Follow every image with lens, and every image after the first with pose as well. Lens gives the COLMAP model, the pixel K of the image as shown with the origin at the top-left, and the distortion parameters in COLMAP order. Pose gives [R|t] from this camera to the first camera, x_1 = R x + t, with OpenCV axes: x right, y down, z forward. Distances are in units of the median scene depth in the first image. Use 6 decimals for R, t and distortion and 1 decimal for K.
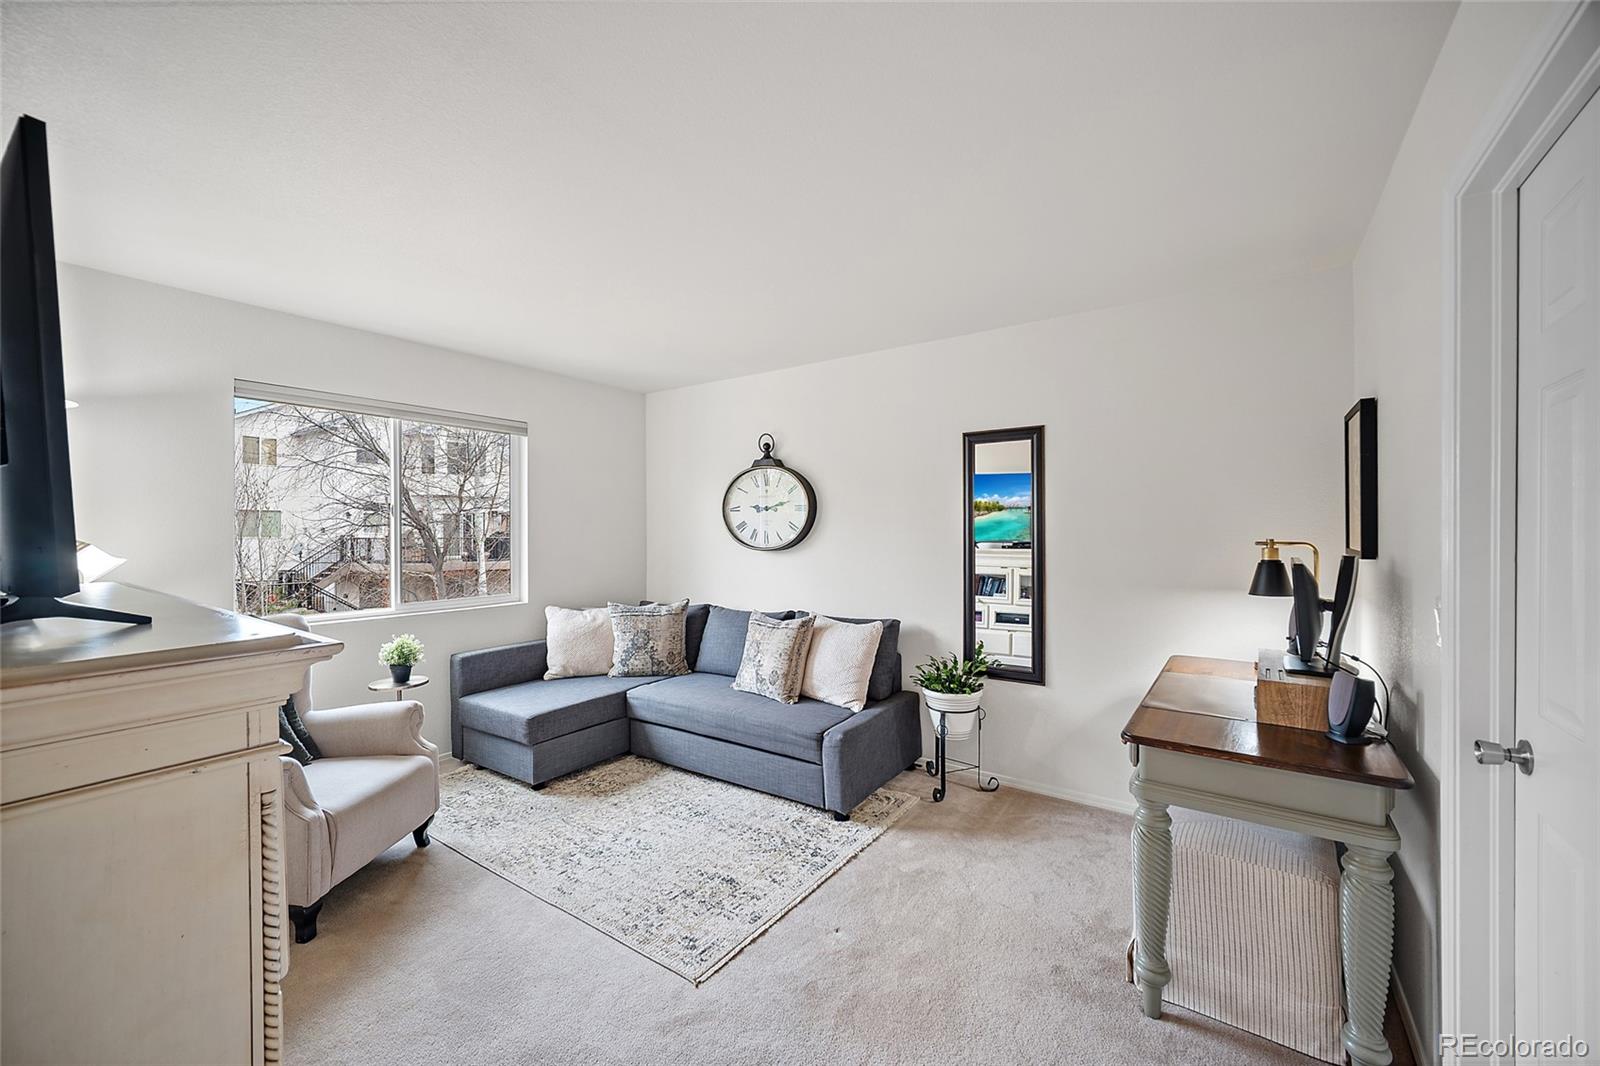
lens RADIAL K [[629.9, 0, 796.6], [0, 629.9, 532.0], [0, 0, 1]] dist [-0.003093, -0.000118]
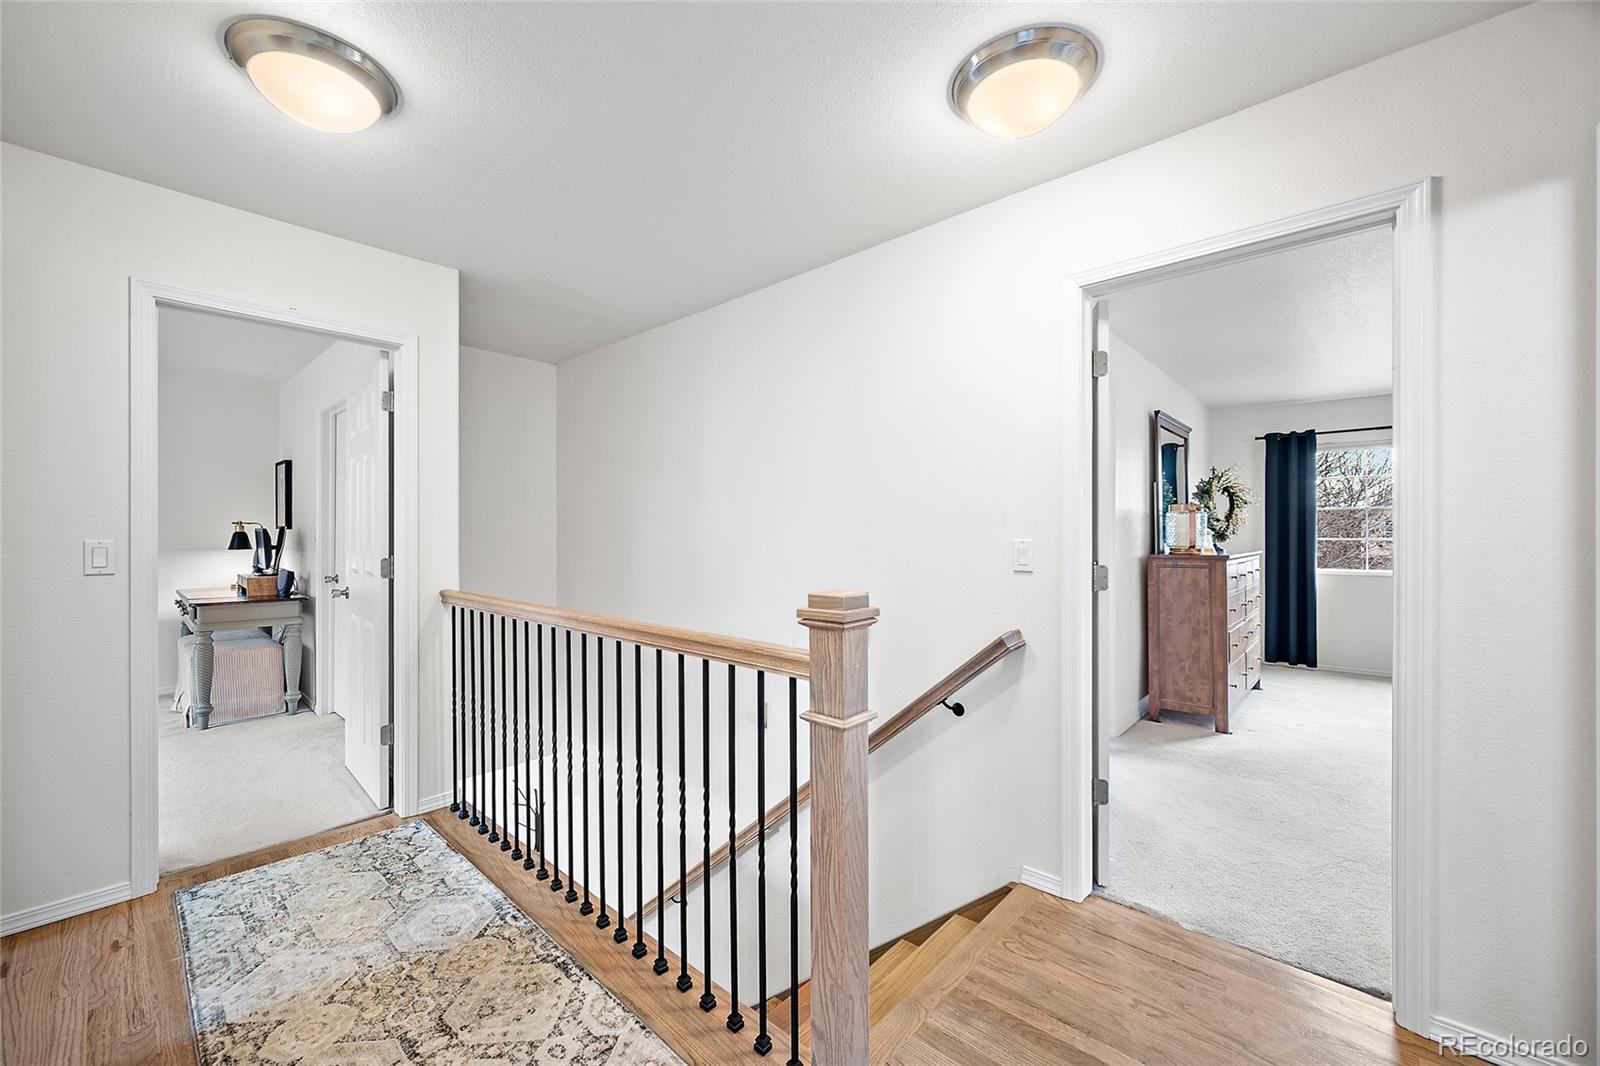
lens RADIAL K [[629.9, 0, 793.6], [0, 629.9, 528.9], [0, 0, 1]] dist [-0.003093, -0.000118]
pose [[0.126392, -0.002073, 0.991978, -1.289114], [0.001910, 0.999996, 0.001847, 0.046226], [-0.991979, 0.001661, 0.126396, -1.274826]]
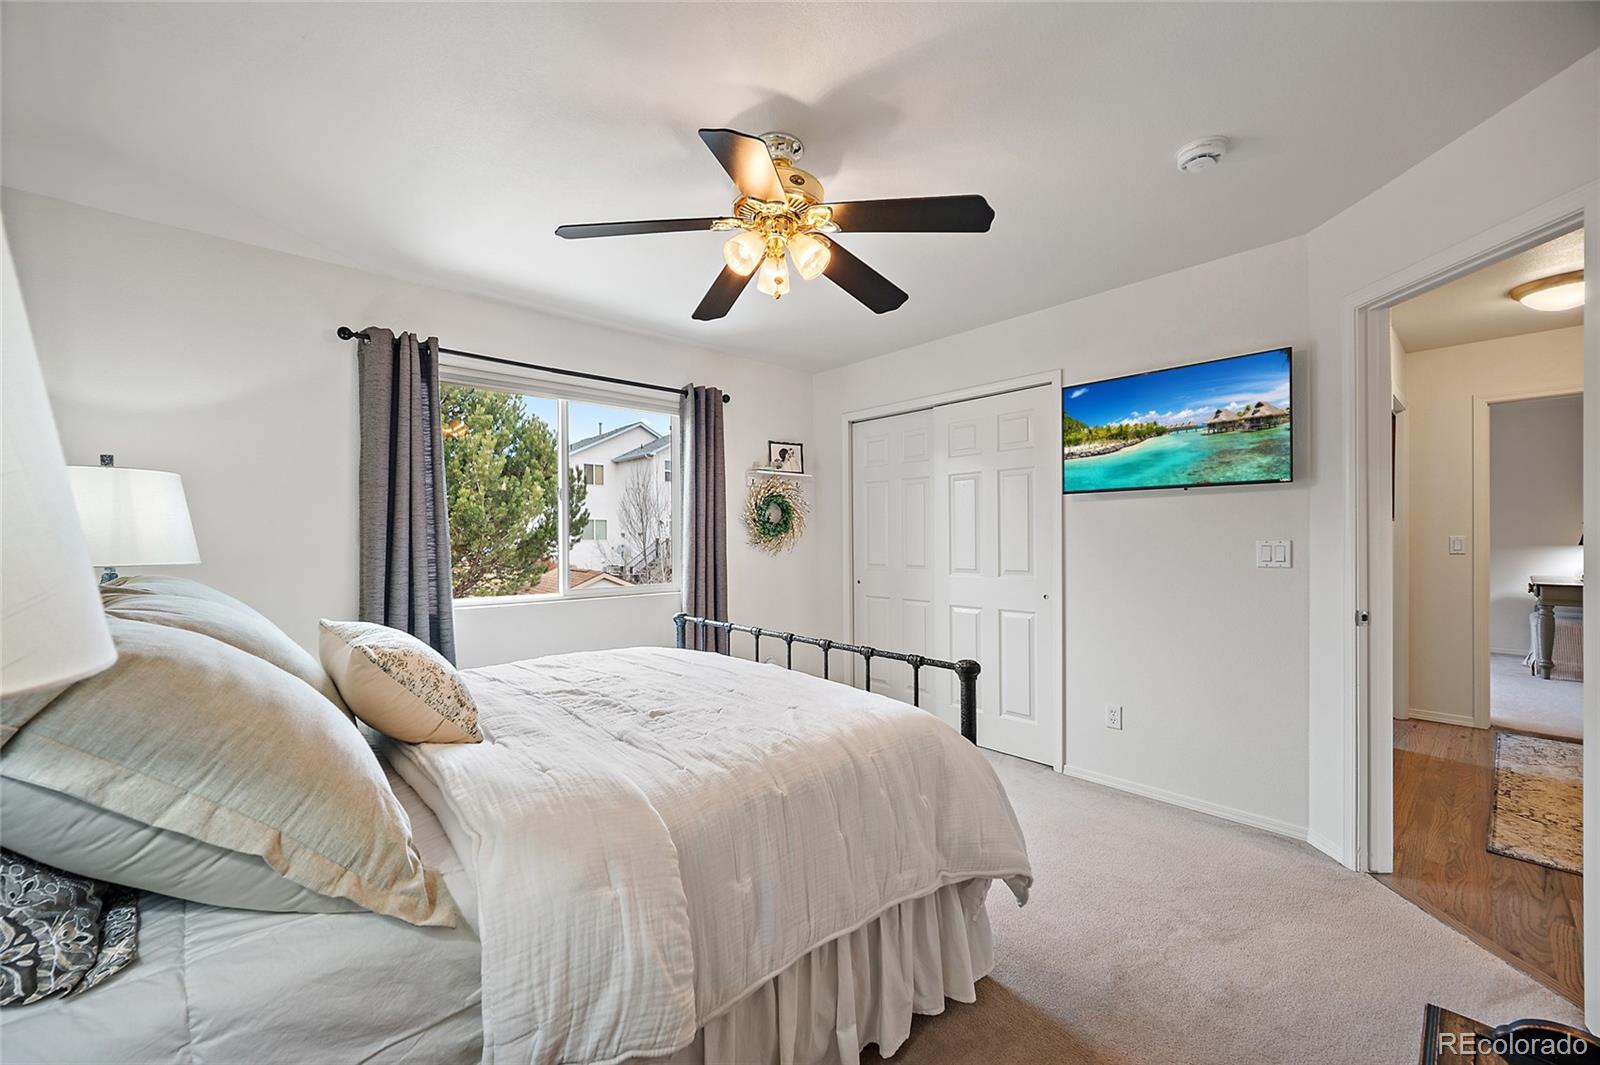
lens RADIAL K [[629.9, 0, 798.5], [0, 629.9, 530.2], [0, 0, 1]] dist [-0.003093, -0.000118]
pose [[0.973815, -0.007516, -0.227218, -2.064026], [0.007872, 0.999969, 0.000660, 0.025398], [0.227206, -0.002431, 0.973844, -2.535144]]
